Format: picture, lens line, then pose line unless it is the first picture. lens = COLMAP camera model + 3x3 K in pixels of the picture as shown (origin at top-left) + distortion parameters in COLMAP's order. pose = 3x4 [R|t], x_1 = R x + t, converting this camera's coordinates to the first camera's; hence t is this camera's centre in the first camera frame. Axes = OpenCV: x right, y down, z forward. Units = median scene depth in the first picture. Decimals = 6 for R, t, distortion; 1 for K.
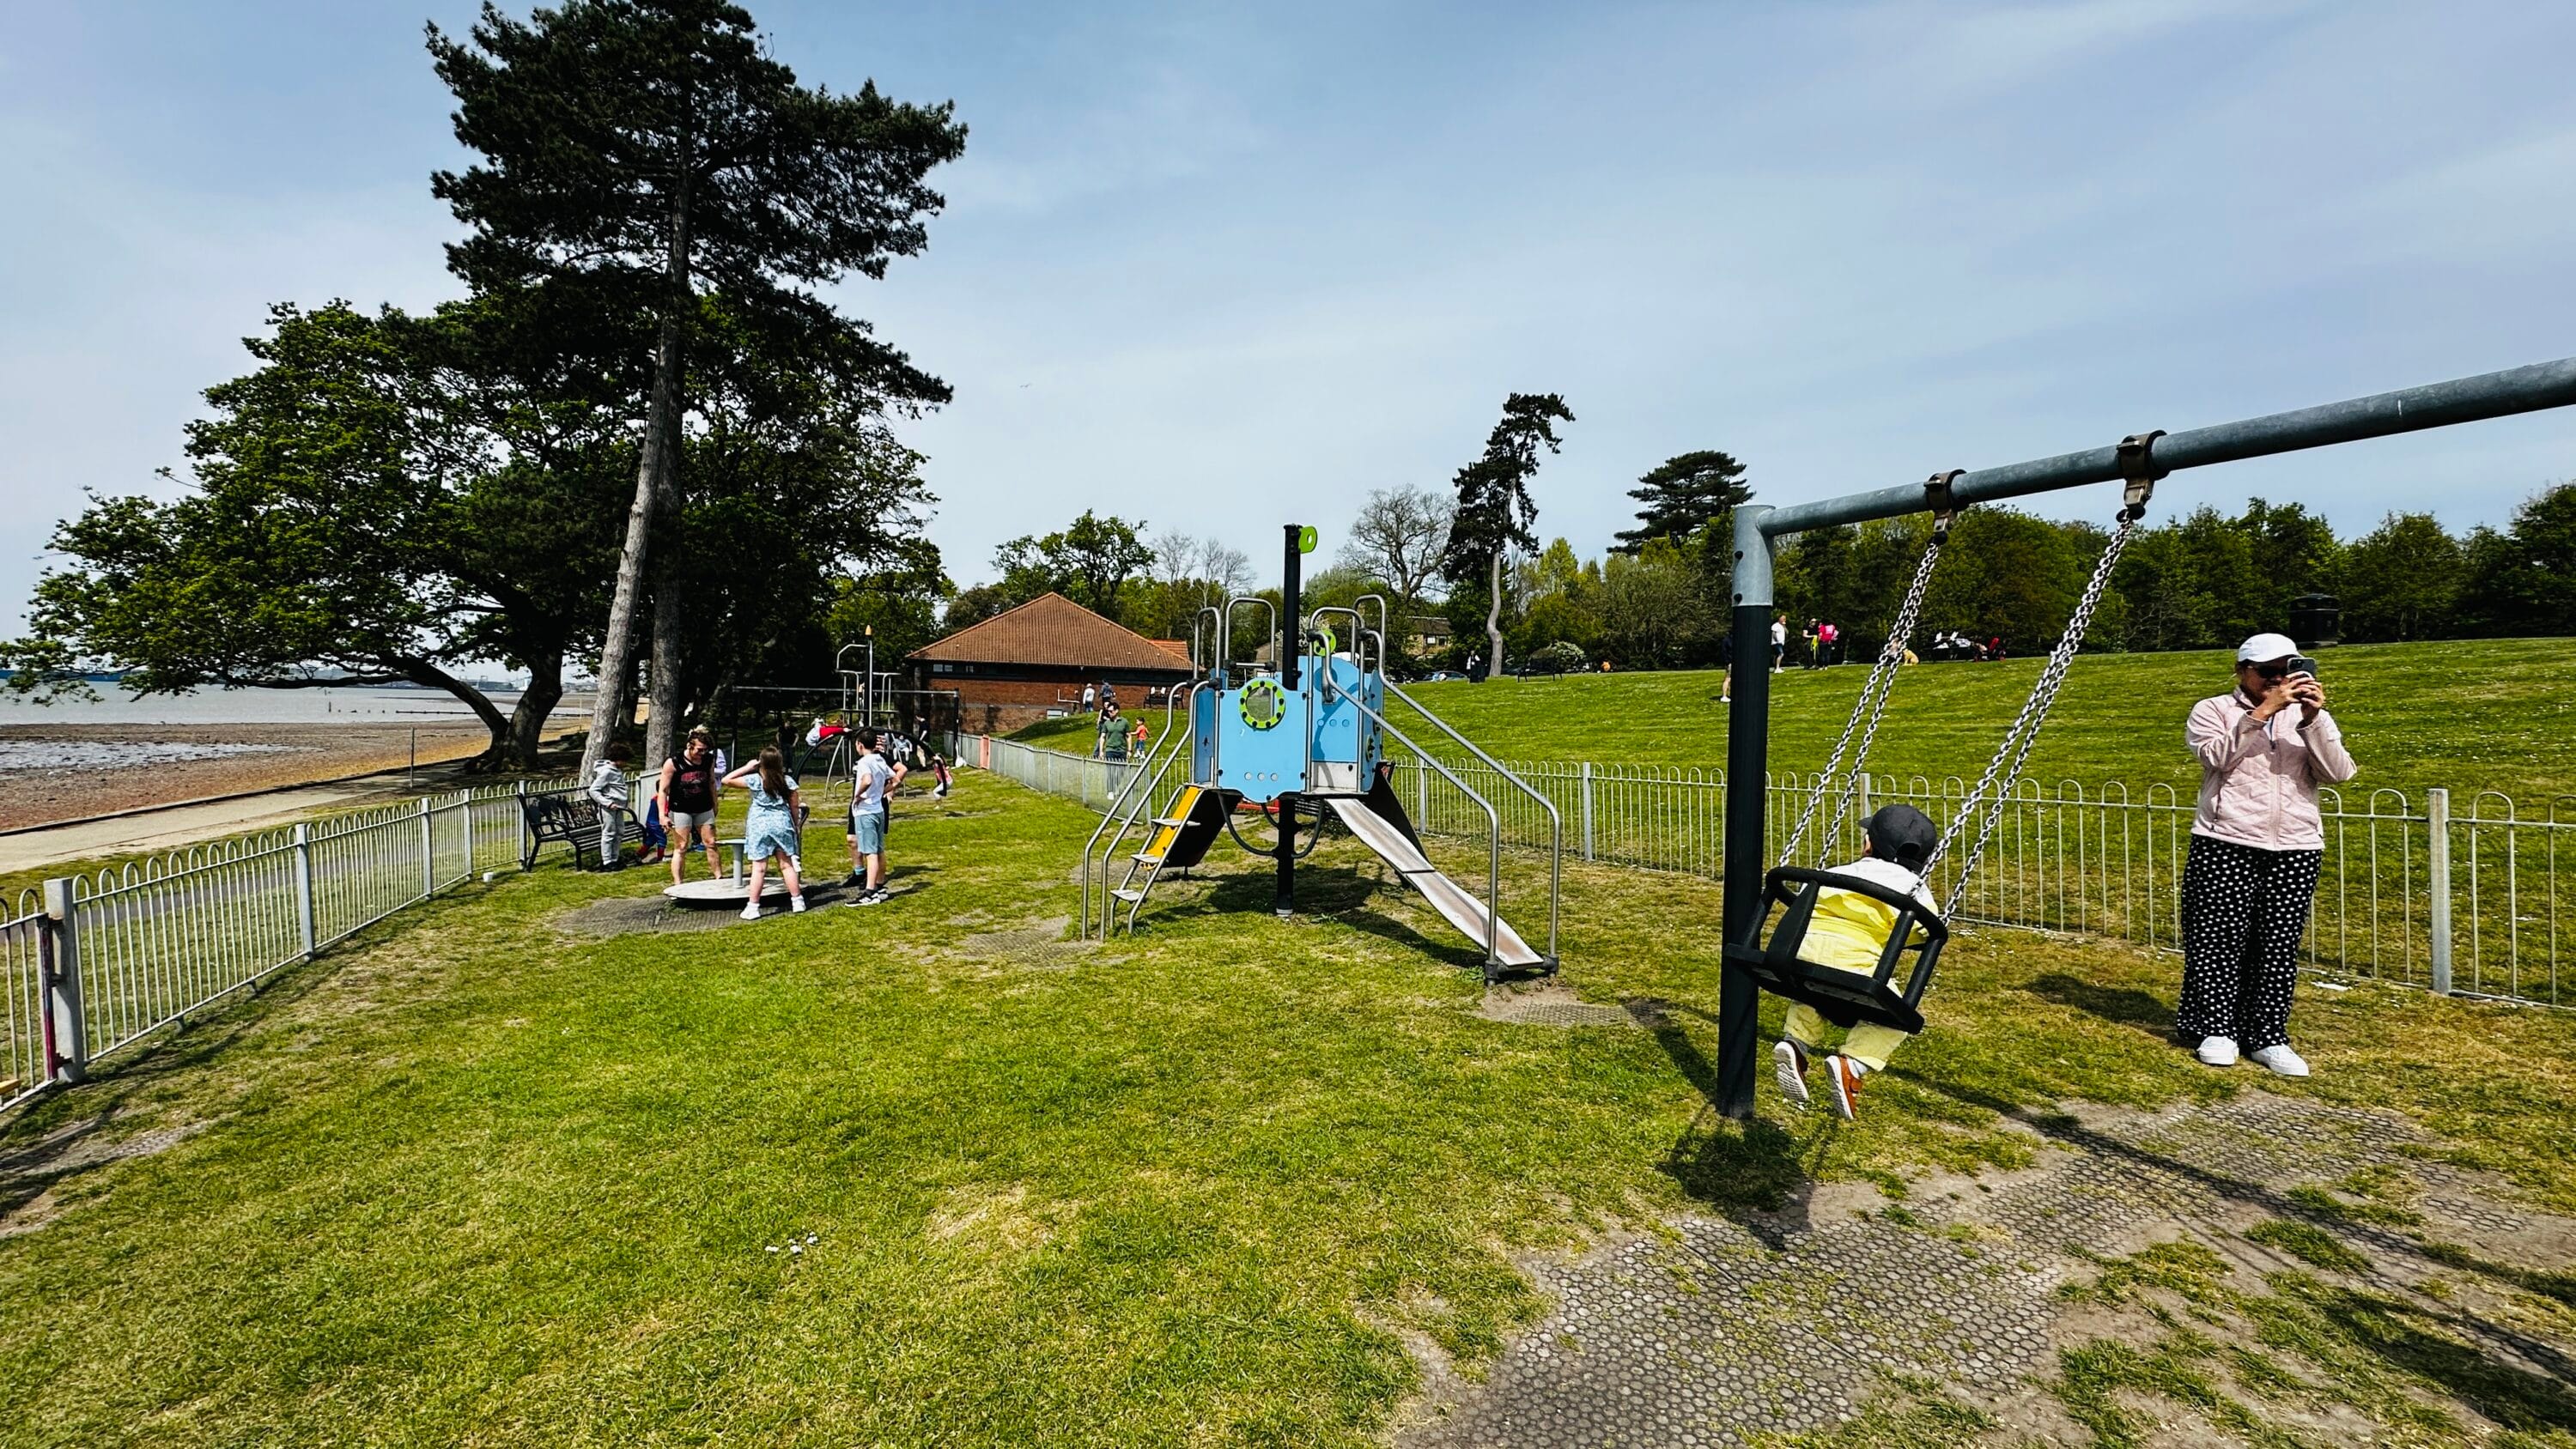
lens RADIAL K [[1021.8, 0, 1288.0], [0, 1021.8, 724.5], [0, 0, 1]] dist [-0.001211, -0.000193]
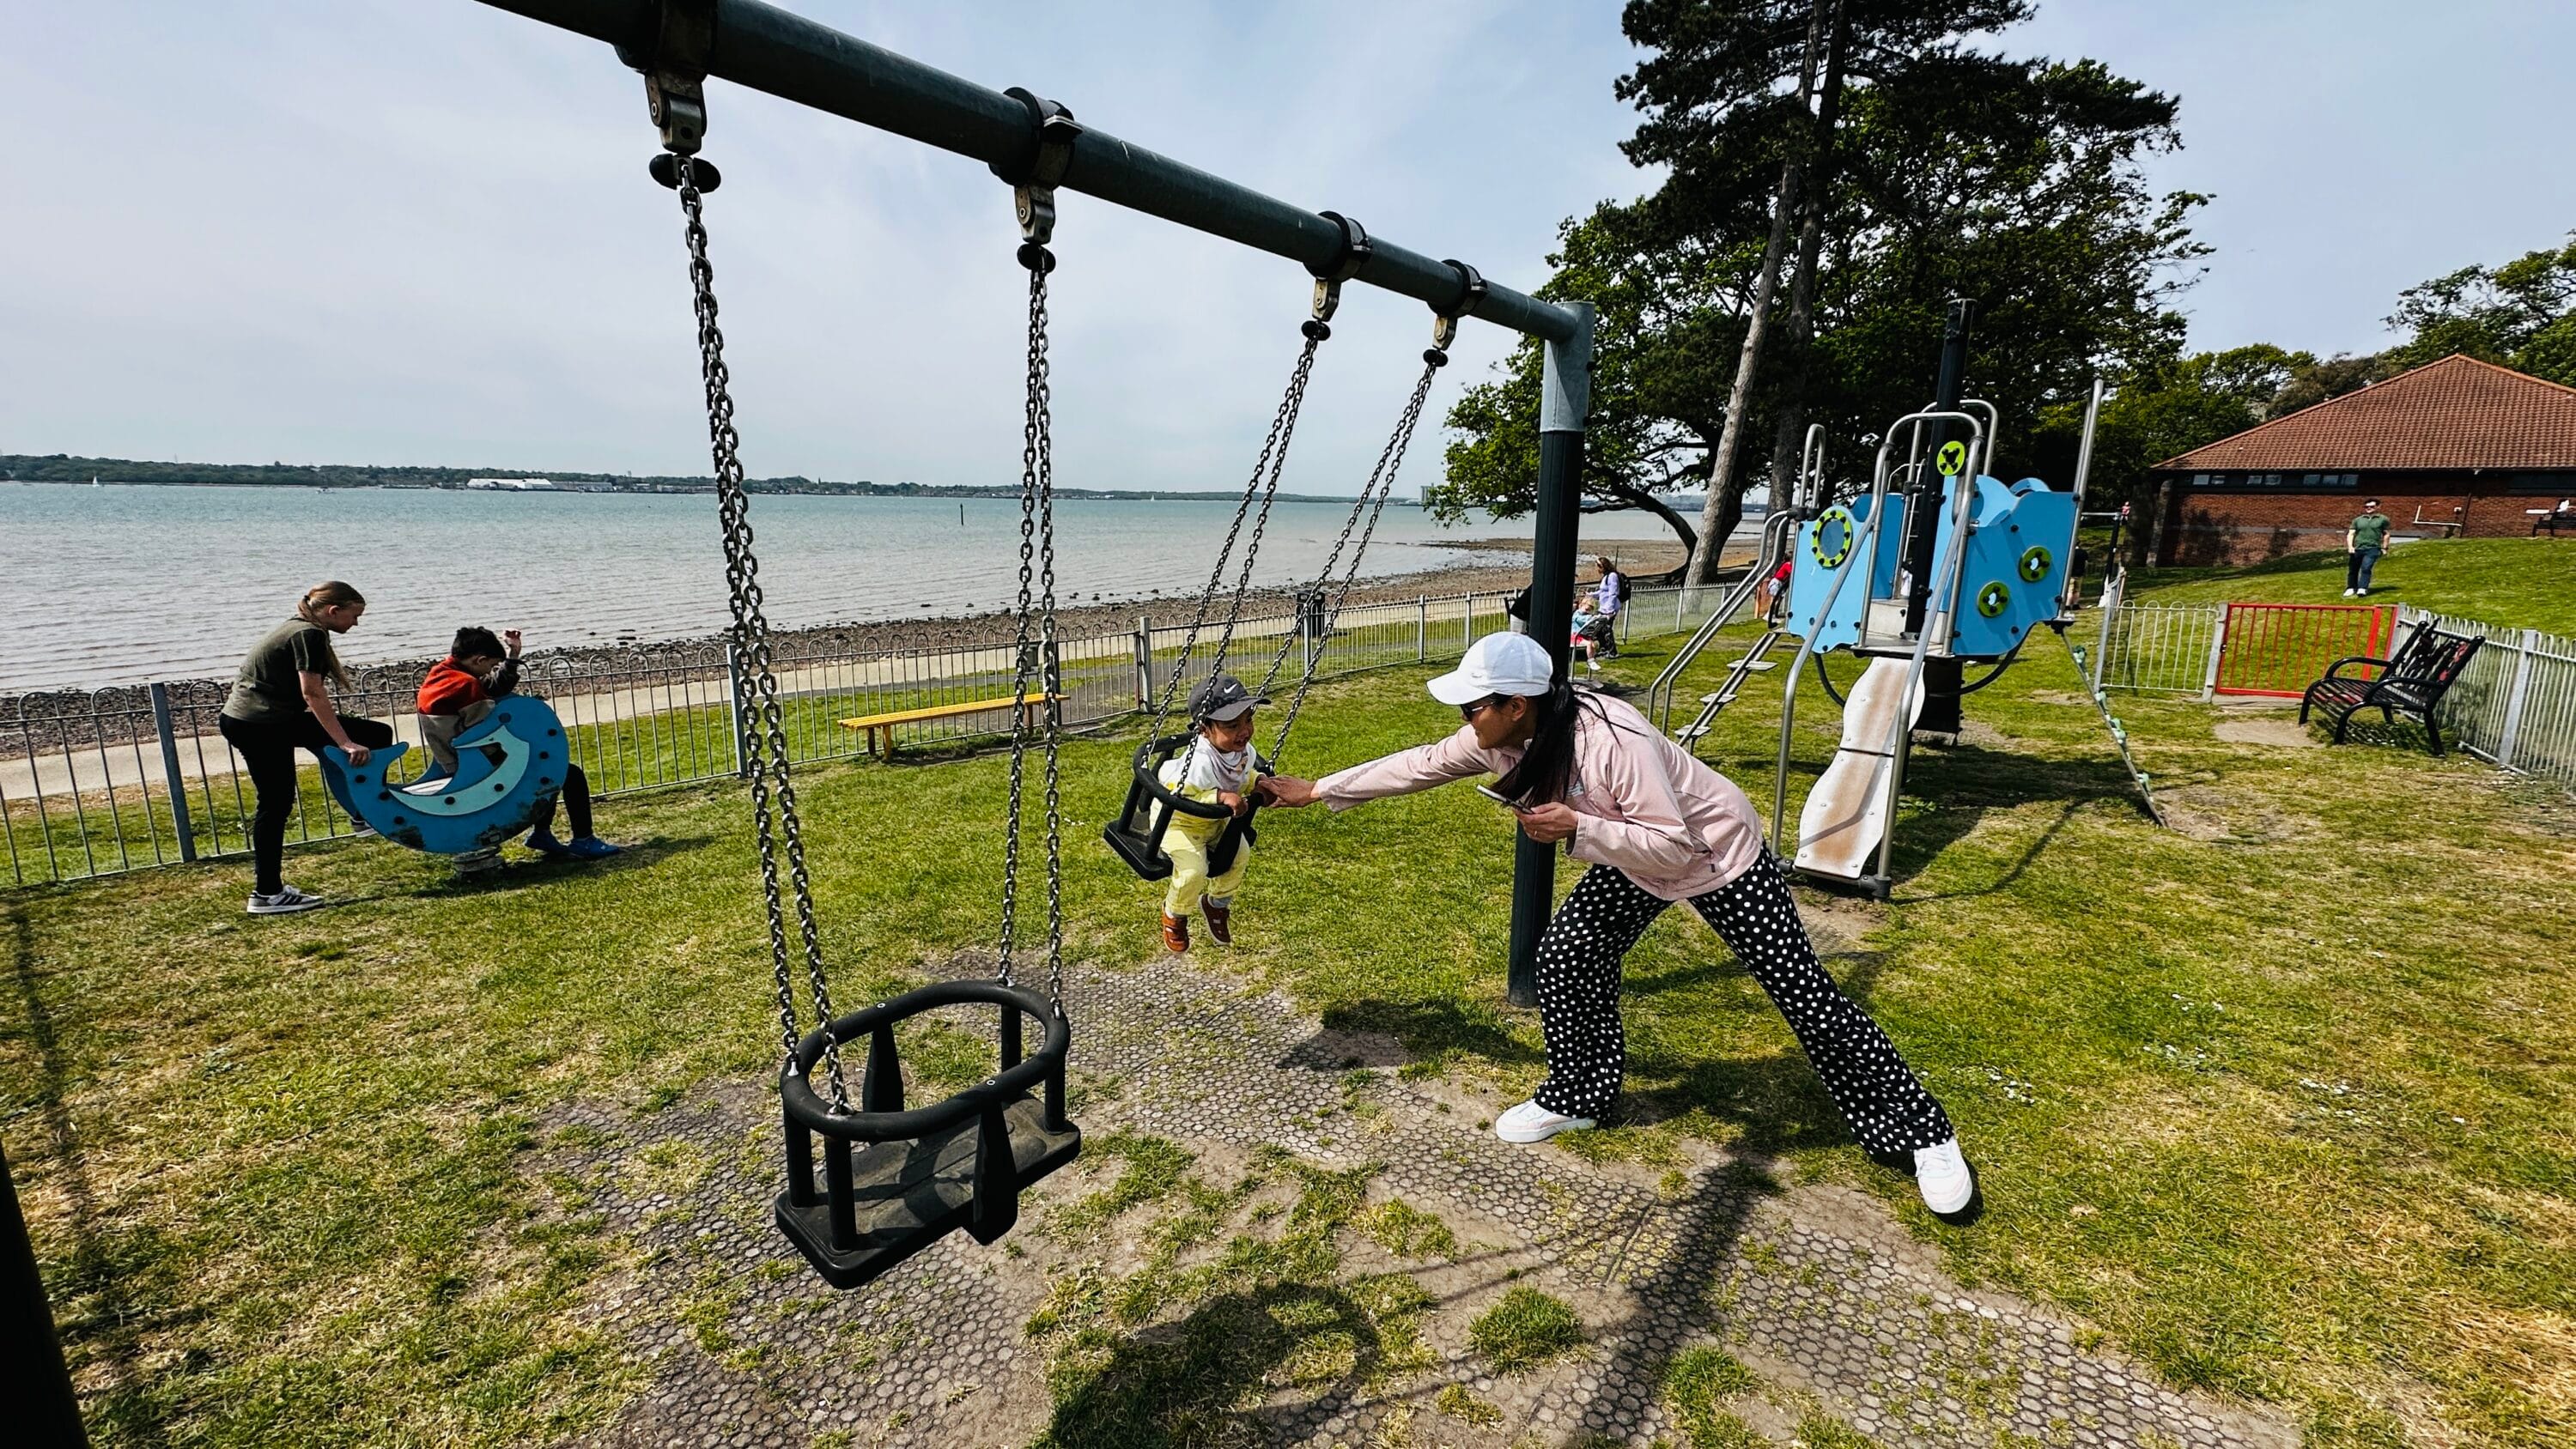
lens RADIAL K [[1021.8, 0, 1288.0], [0, 1021.8, 724.5], [0, 0, 1]] dist [-0.001211, -0.000193]
pose [[0.443109, 0.173002, -0.879616, 0.133013], [-0.019203, 0.982809, 0.183624, -0.003576], [0.896262, -0.064474, 0.438813, 0.049902]]
